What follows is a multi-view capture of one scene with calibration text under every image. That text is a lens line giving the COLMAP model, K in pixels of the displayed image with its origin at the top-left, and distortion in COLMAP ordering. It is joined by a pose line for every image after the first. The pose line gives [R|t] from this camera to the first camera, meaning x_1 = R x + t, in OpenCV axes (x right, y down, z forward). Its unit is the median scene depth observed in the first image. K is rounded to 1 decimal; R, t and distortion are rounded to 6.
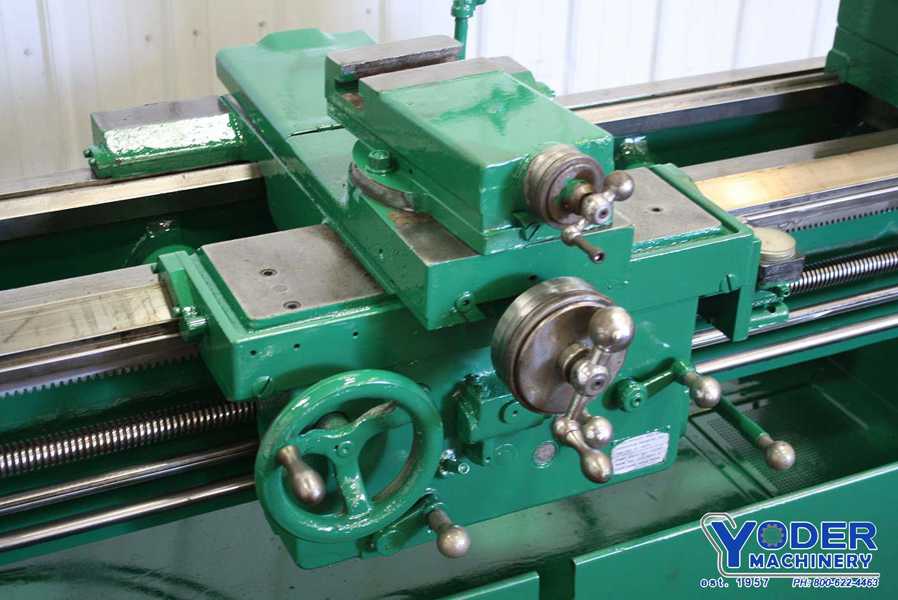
lens RADIAL K [[1437.3, 0, 426.7], [0, 1437.3, 298.2], [0, 0, 1]] dist [0.002760, 0.111261]
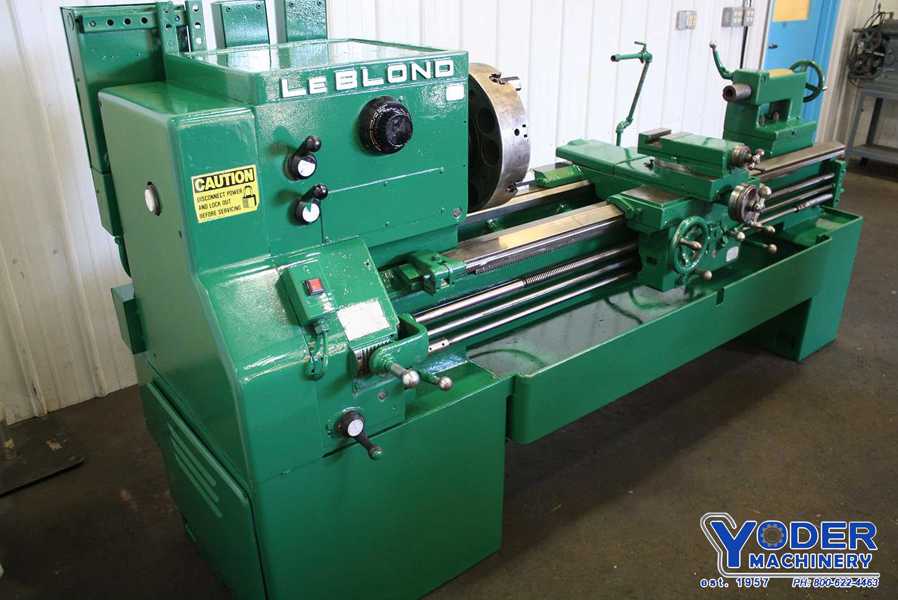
lens RADIAL K [[758.7, 0, 449.0], [0, 758.7, 300.0], [0, 0, 1]] dist [-0.147970, 0.107985]
pose [[0.968839, -0.125485, 0.213553, -0.881987], [0.141719, 0.987936, -0.062428, 0.240690], [-0.203143, 0.090747, 0.974935, -0.494825]]
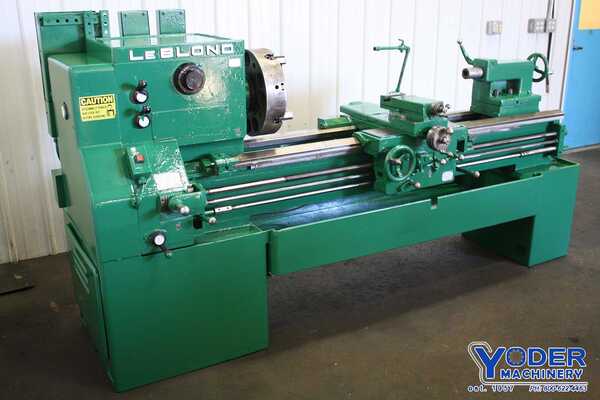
lens RADIAL K [[648.5, 0, 300.0], [0, 648.5, 200.0], [0, 0, 1]] dist [-0.075818, -0.002313]
pose [[0.995819, -0.052837, 0.074511, -0.539435], [0.065536, 0.981507, -0.179860, 0.579262], [-0.063629, 0.183991, 0.980866, -1.127225]]
